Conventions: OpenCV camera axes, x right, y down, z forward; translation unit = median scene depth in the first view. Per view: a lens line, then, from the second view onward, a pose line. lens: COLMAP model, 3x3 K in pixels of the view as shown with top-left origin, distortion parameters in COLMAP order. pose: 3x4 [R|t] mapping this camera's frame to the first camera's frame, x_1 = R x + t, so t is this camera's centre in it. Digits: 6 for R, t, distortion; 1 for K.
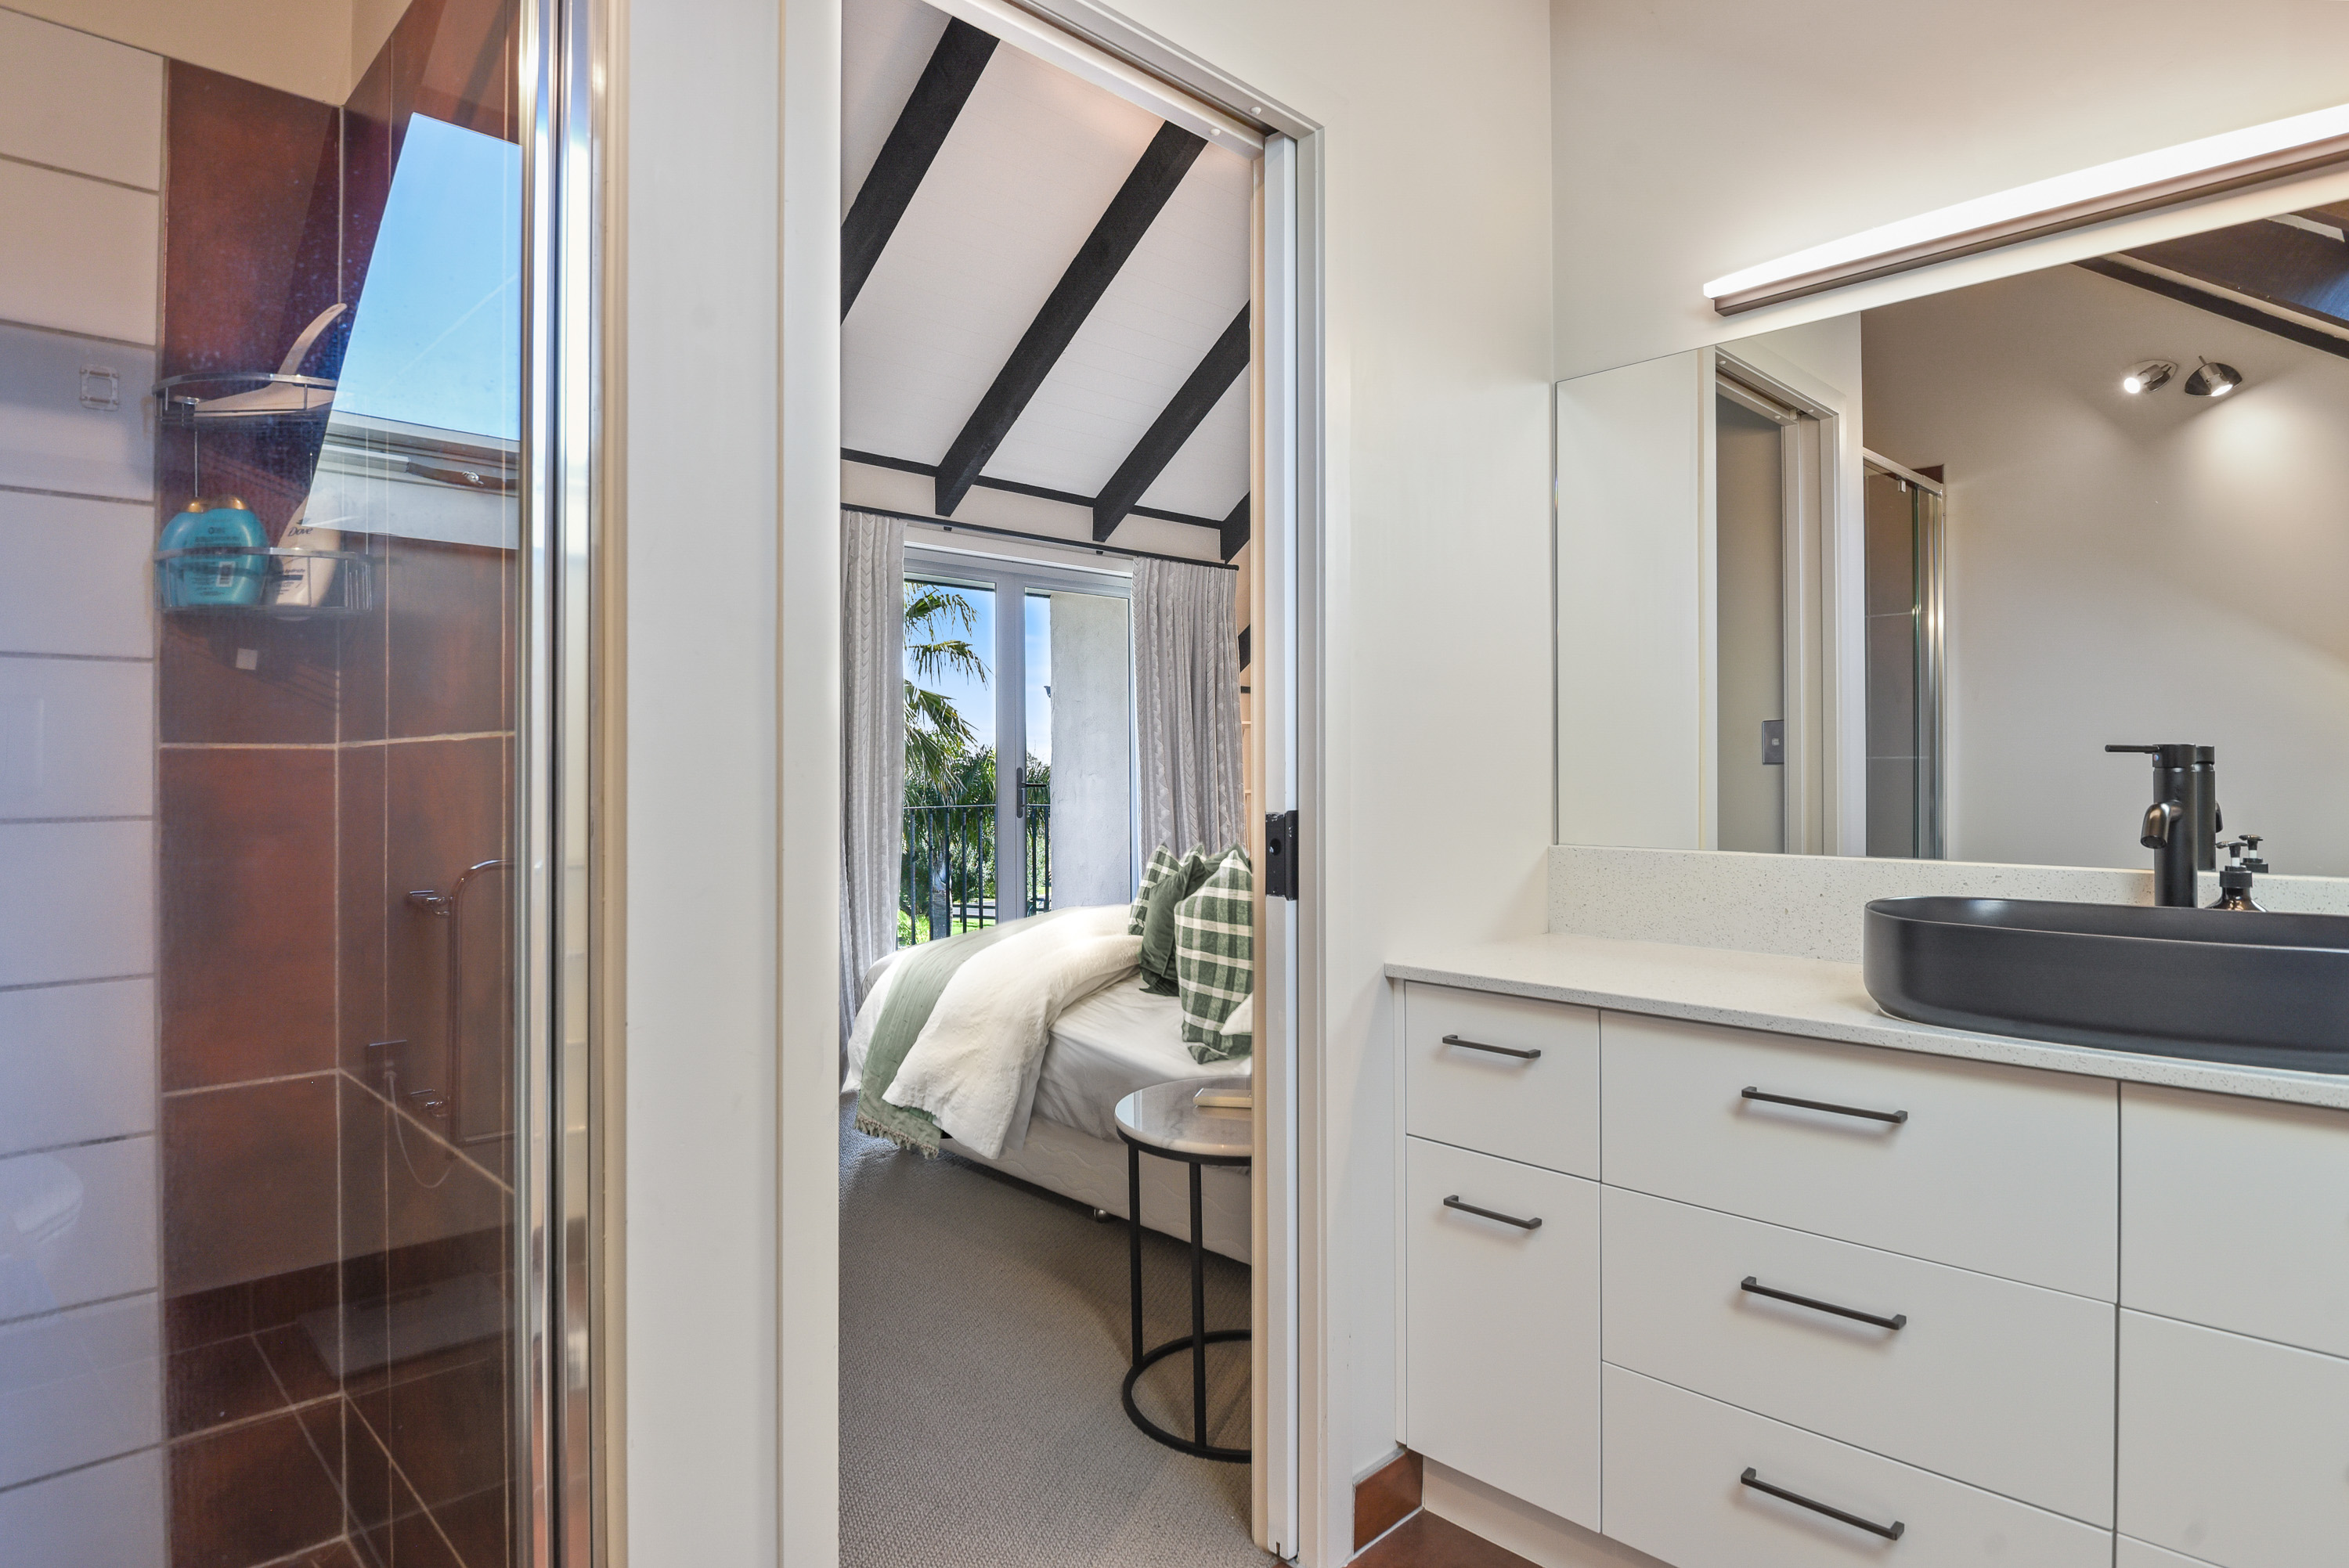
lens RADIAL K [[1272.2, 0, 1168.9], [0, 1272.2, 757.3], [0, 0, 1]] dist [-0.001108, 0.000212]
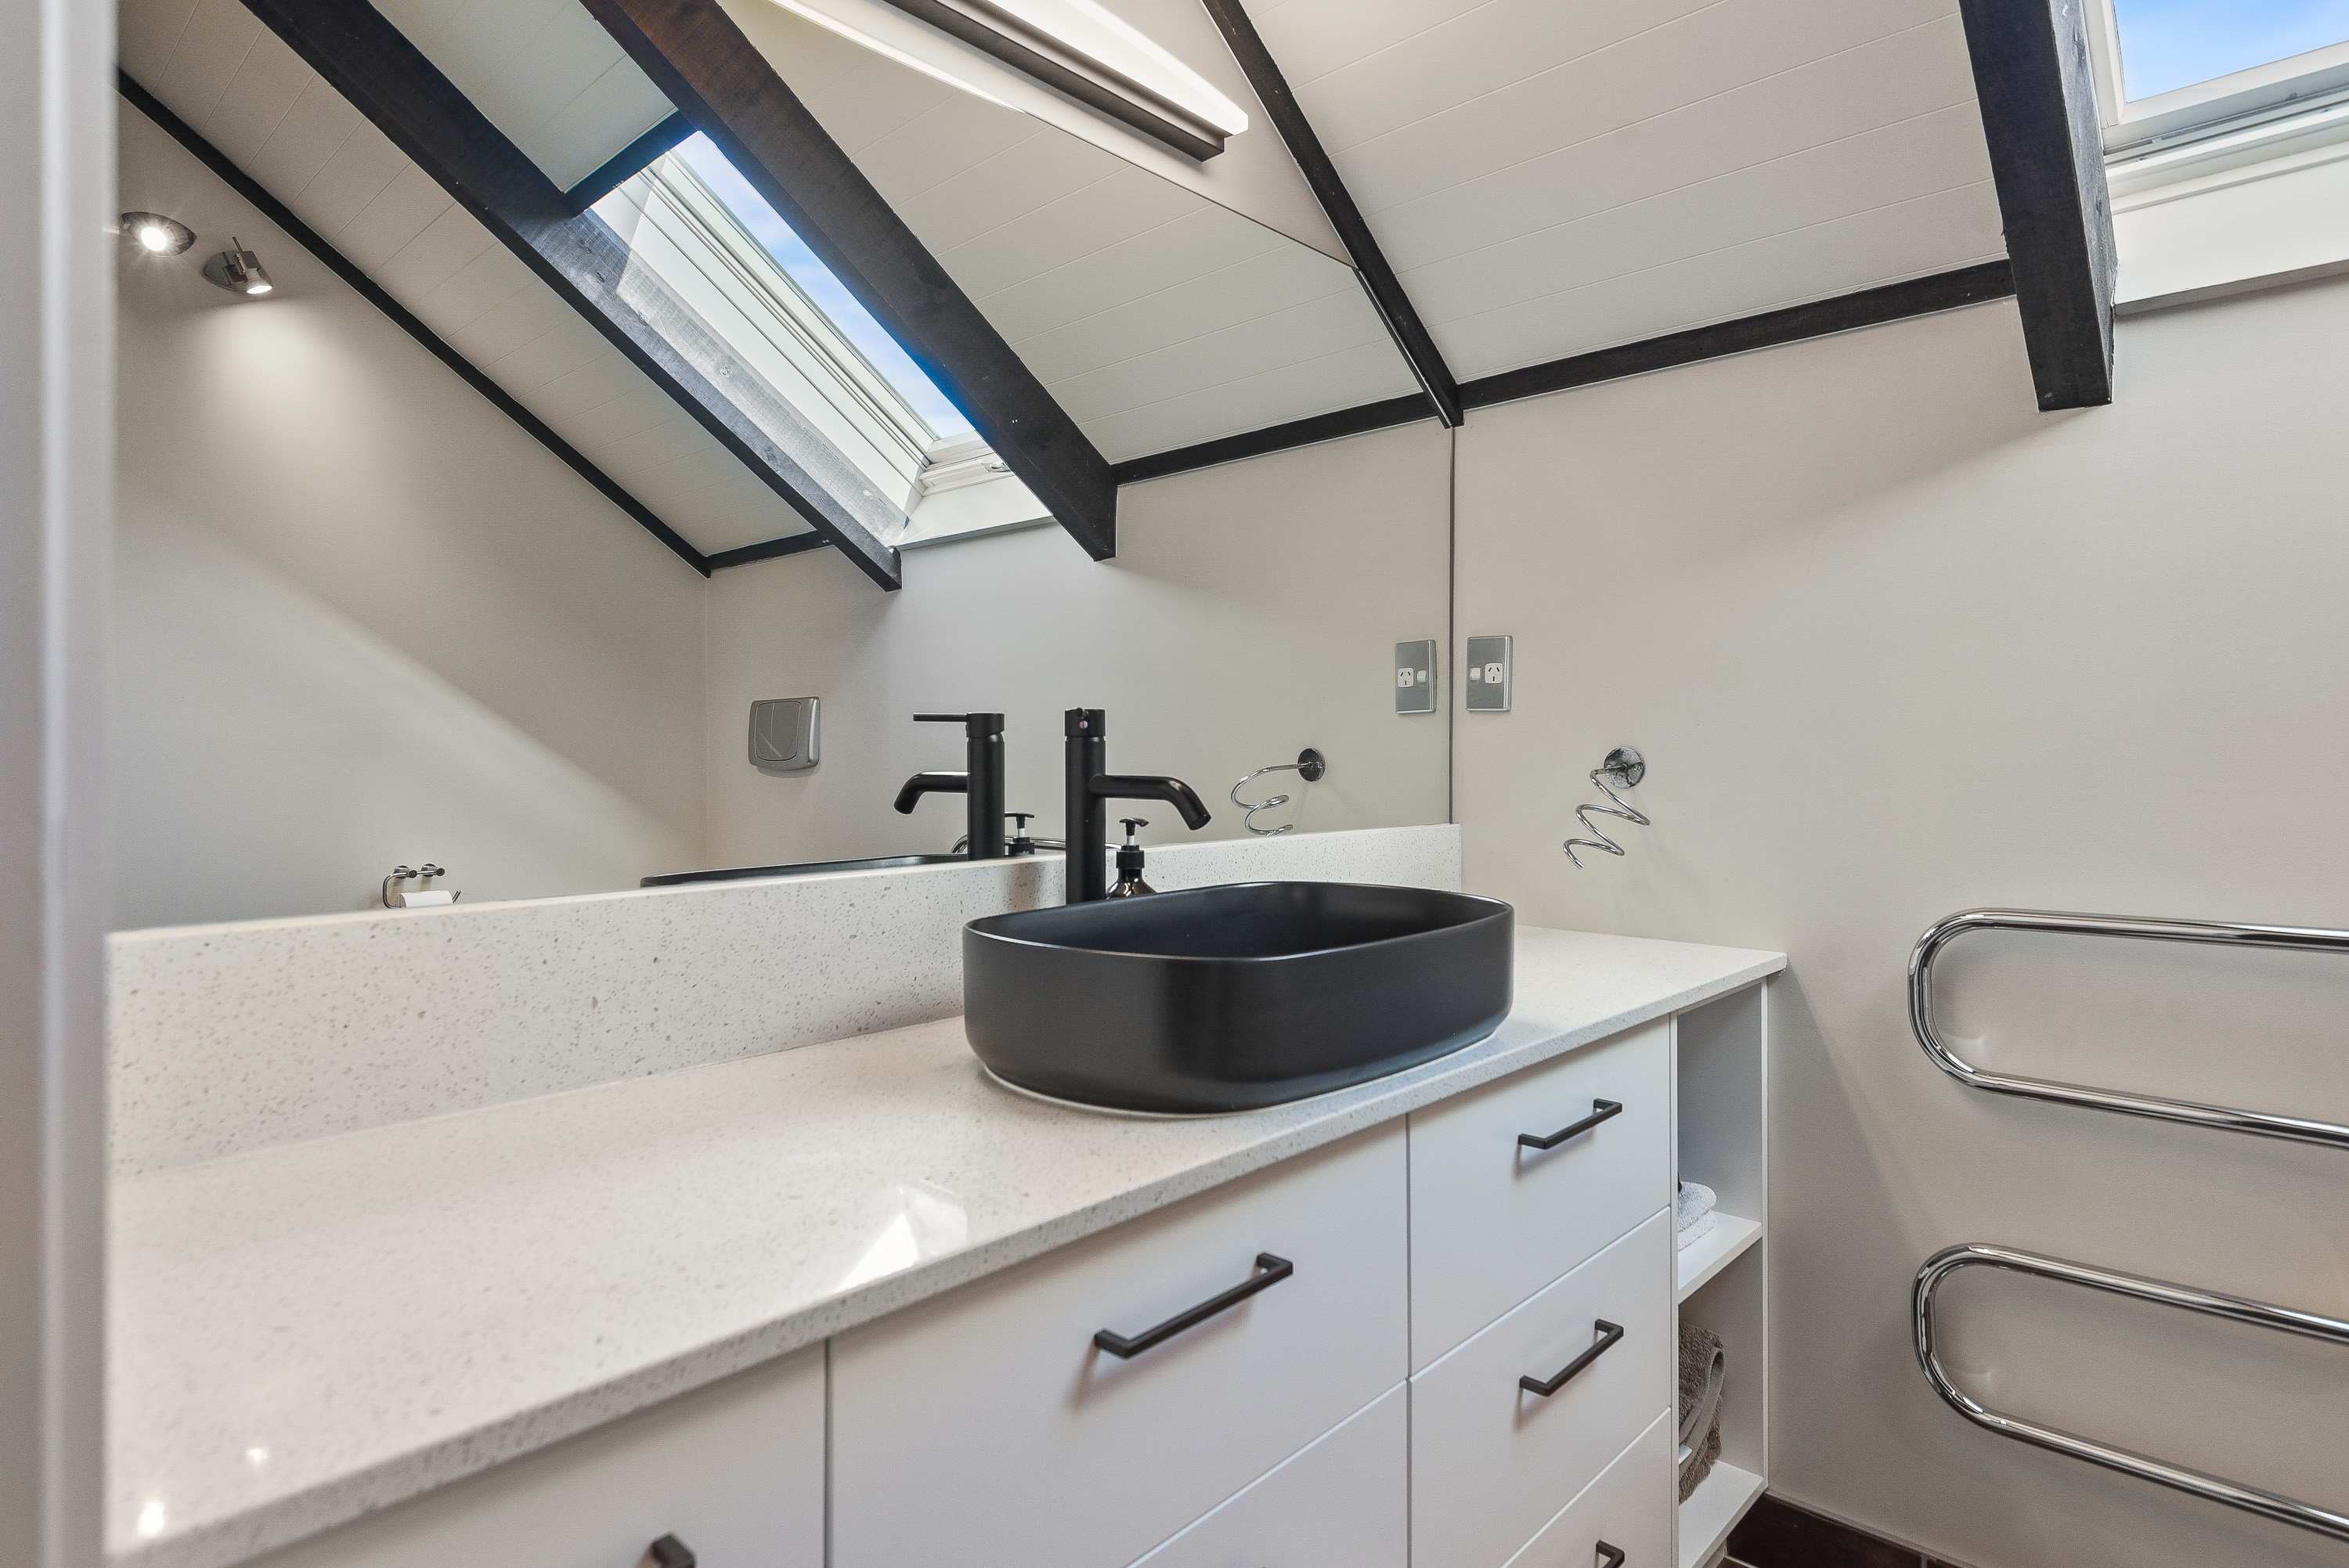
lens RADIAL K [[1272.2, 0, 1168.9], [0, 1272.2, 757.3], [0, 0, 1]] dist [-0.001108, 0.000212]
pose [[-0.043859, -0.004122, 0.999029, -0.067116], [-0.009302, 0.999950, 0.003717, 0.018701], [-0.998994, -0.009130, -0.043895, 0.988181]]
